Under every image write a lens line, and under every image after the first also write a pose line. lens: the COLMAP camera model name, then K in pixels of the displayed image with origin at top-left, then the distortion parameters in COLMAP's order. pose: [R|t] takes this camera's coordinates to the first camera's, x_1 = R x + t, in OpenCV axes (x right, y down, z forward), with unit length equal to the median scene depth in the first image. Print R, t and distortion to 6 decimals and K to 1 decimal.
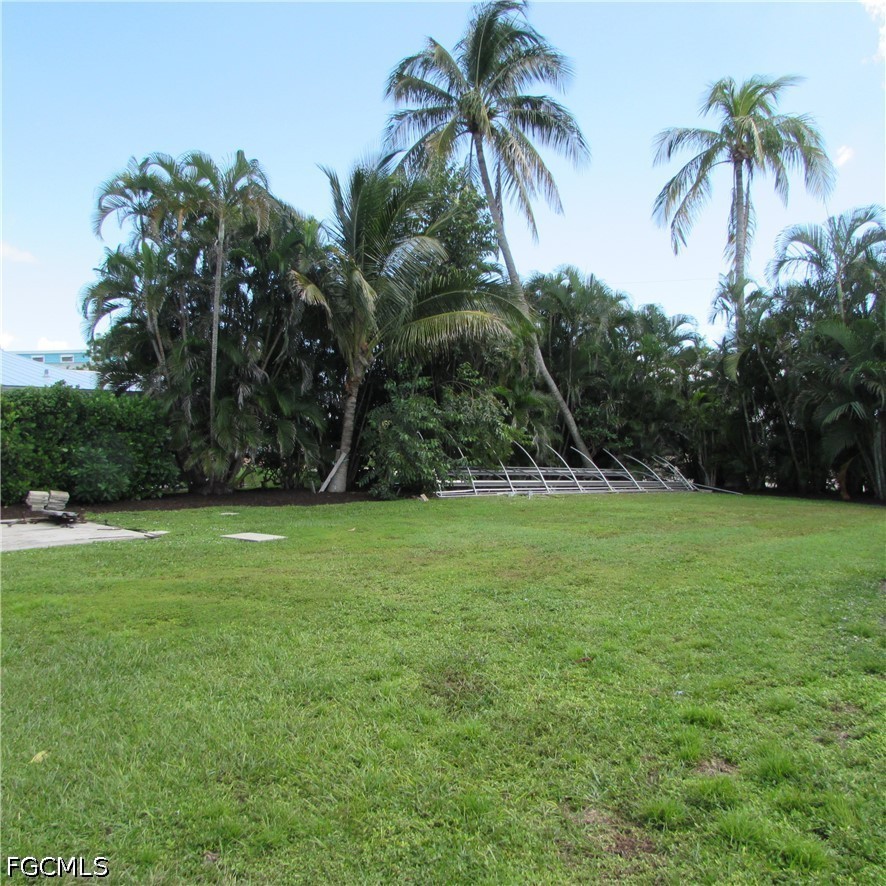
lens RADIAL K [[779.8, 0, 466.4], [0, 779.8, 430.5], [0, 0, 1]] dist [-0.028391, 0.004489]
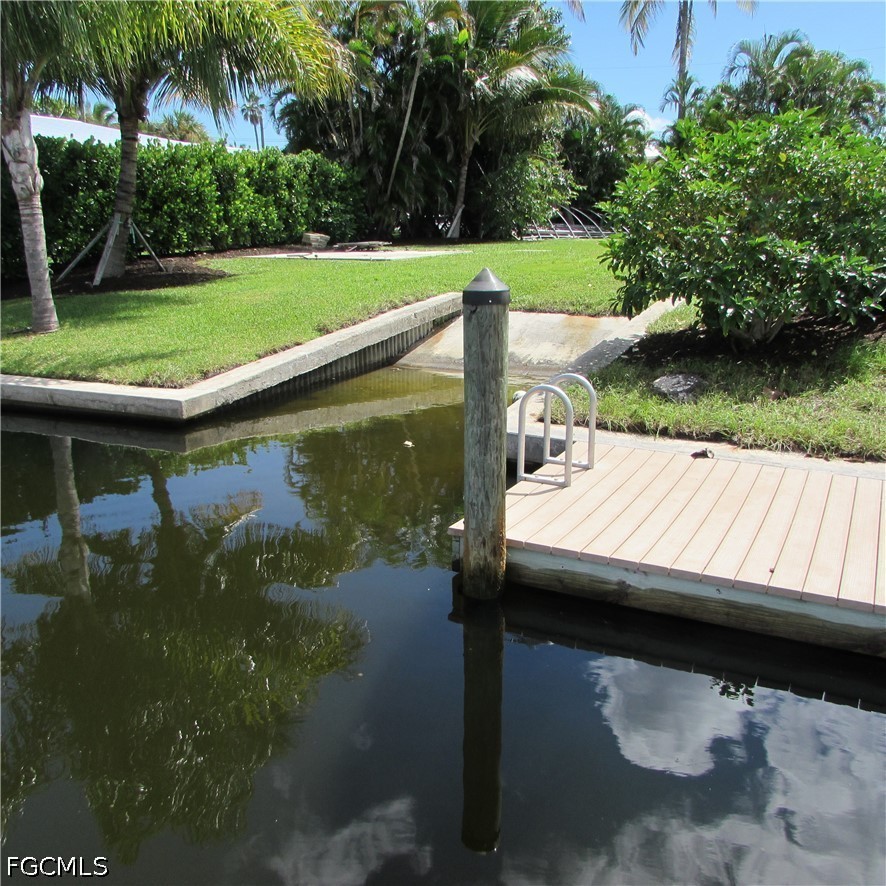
lens RADIAL K [[779.8, 0, 466.4], [0, 779.8, 430.5], [0, 0, 1]] dist [-0.028391, 0.004489]
pose [[0.960450, -0.090304, 0.263404, -0.510554], [0.018882, 0.964897, 0.261950, 0.044385], [-0.277813, -0.246616, 0.928440, -0.355161]]
